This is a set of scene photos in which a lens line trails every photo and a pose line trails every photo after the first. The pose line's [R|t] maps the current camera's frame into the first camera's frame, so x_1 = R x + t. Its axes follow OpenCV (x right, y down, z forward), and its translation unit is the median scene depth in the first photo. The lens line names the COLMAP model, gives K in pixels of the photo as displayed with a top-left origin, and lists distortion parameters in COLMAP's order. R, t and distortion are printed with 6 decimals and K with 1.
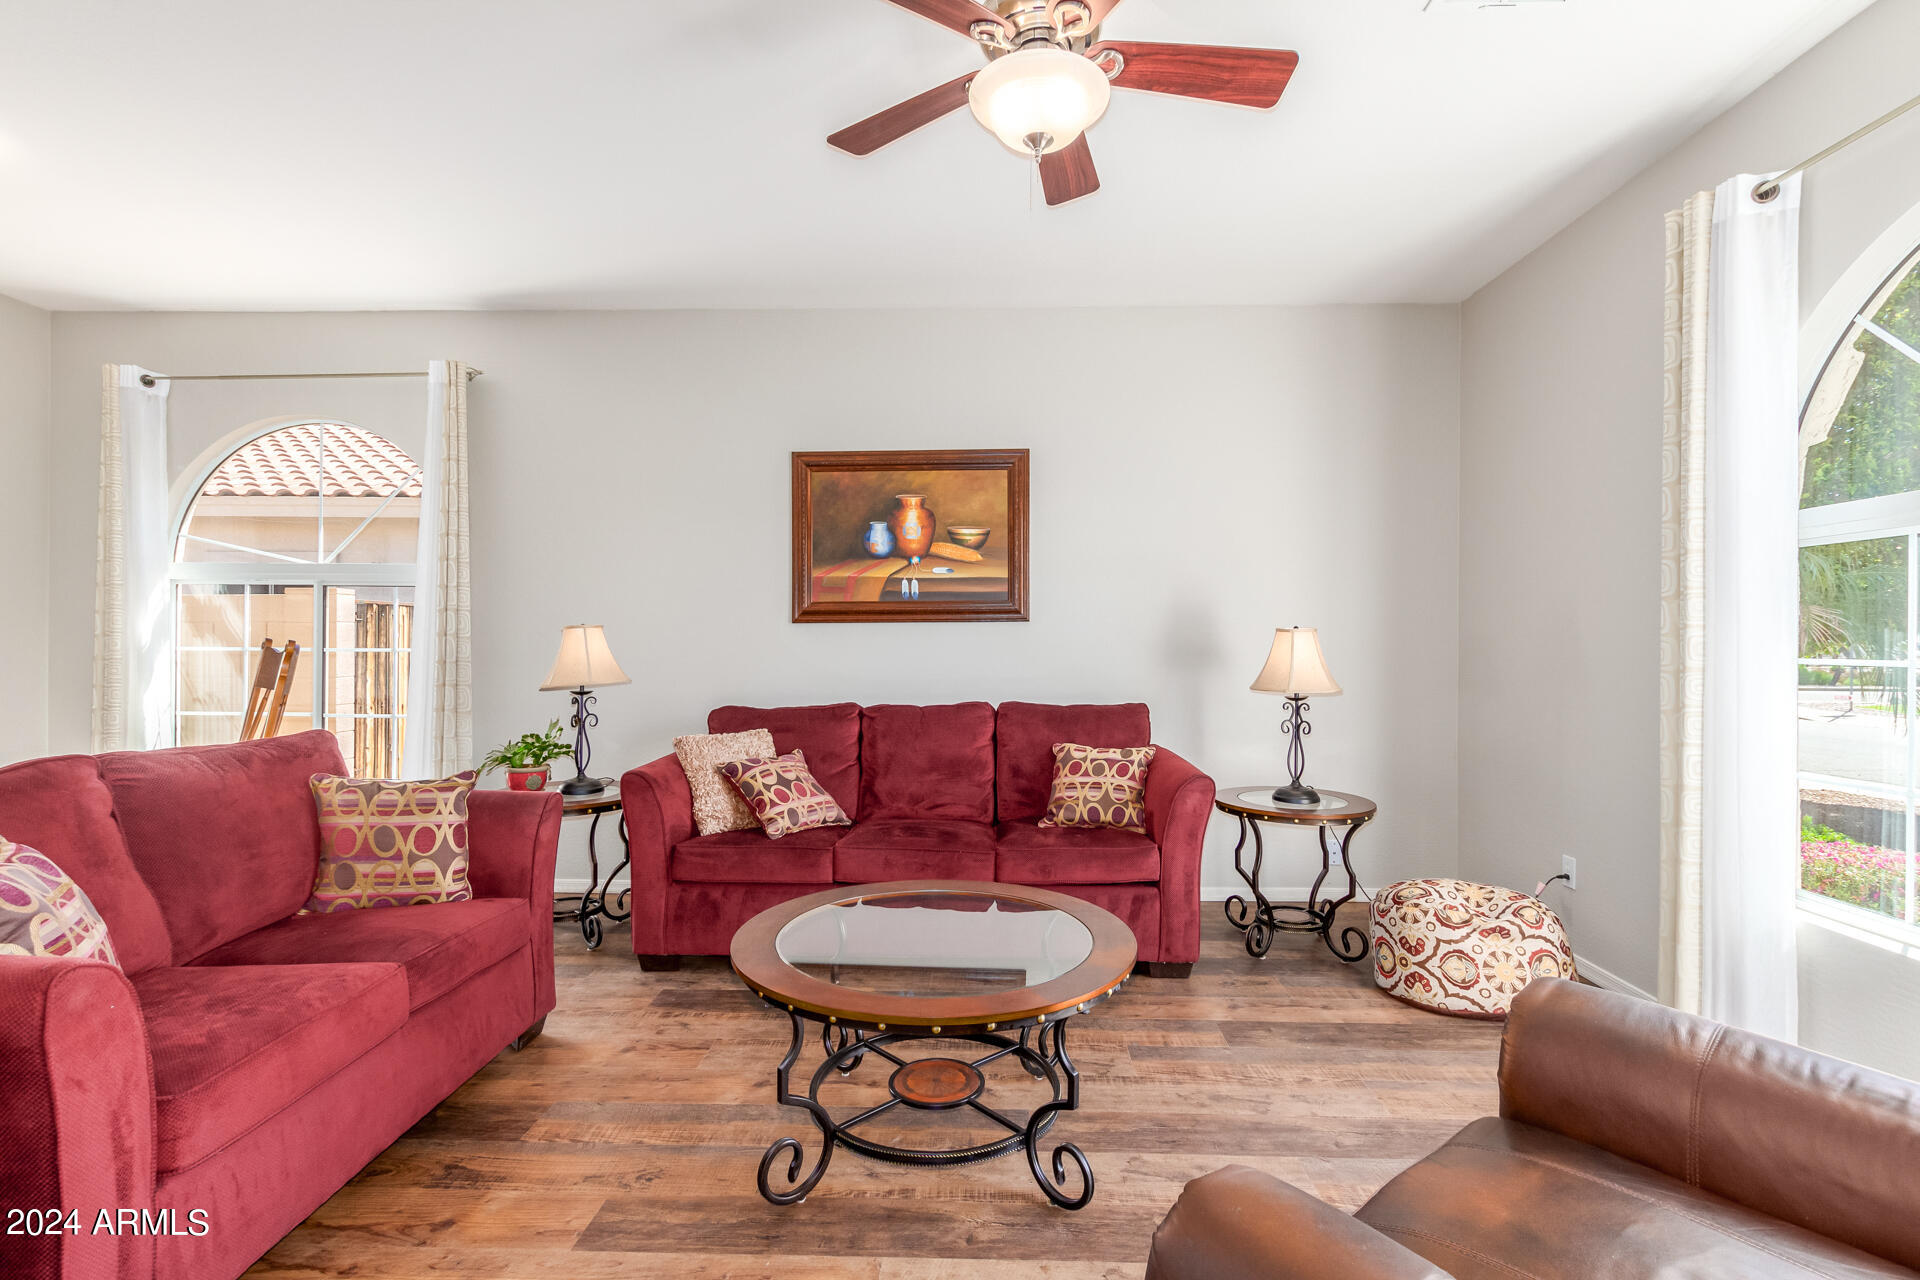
lens RADIAL K [[888.8, 0, 966.6], [0, 888.8, 640.6], [0, 0, 1]] dist [0.002595, -0.000395]
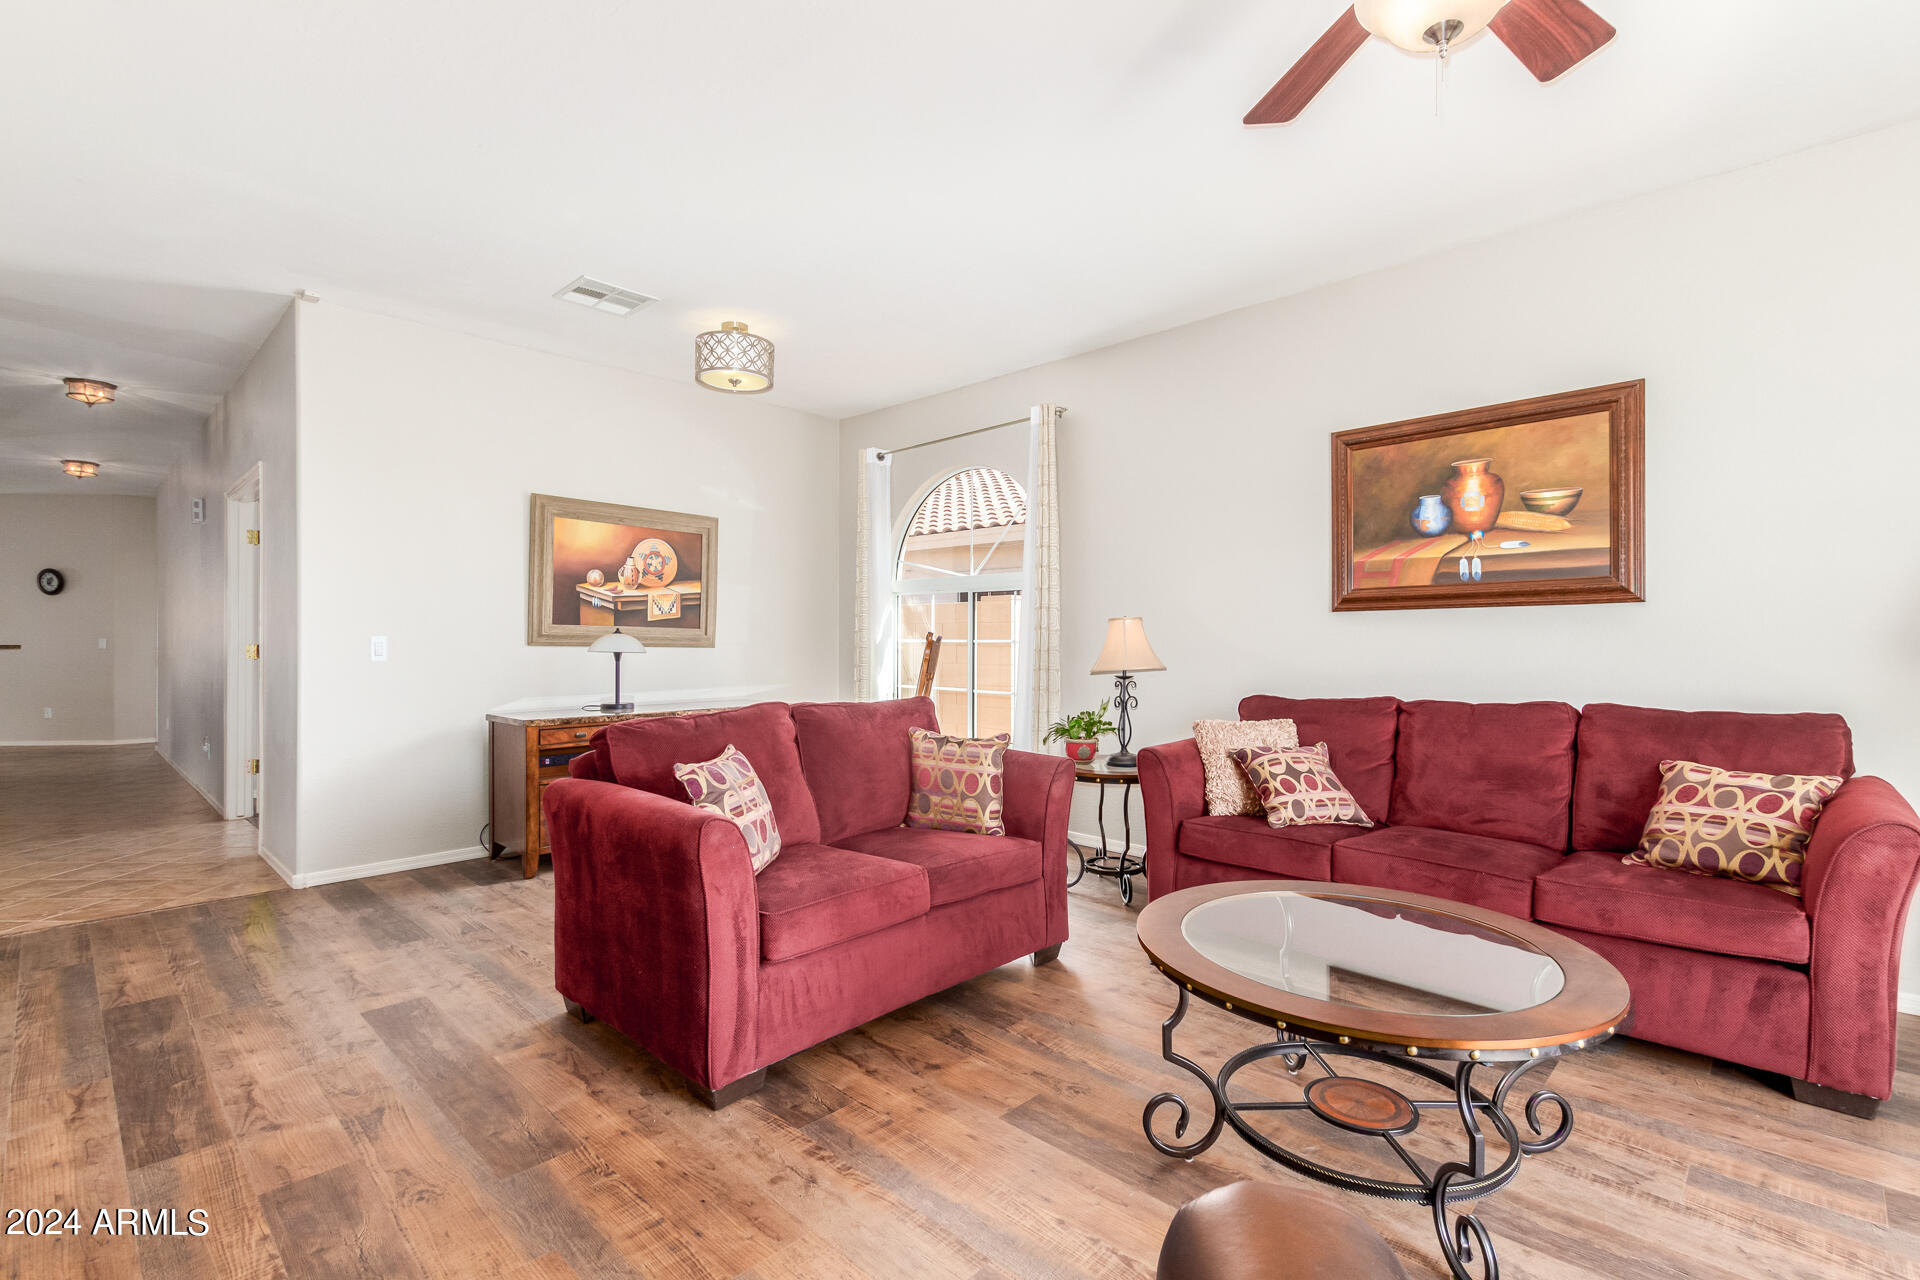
lens RADIAL K [[888.8, 0, 970.1], [0, 888.8, 643.3], [0, 0, 1]] dist [0.002595, -0.000395]
pose [[0.732784, -0.001950, -0.680458, 0.212125], [0.003862, 0.999992, 0.001293, 0.014368], [0.680450, -0.003575, 0.732785, 0.041209]]
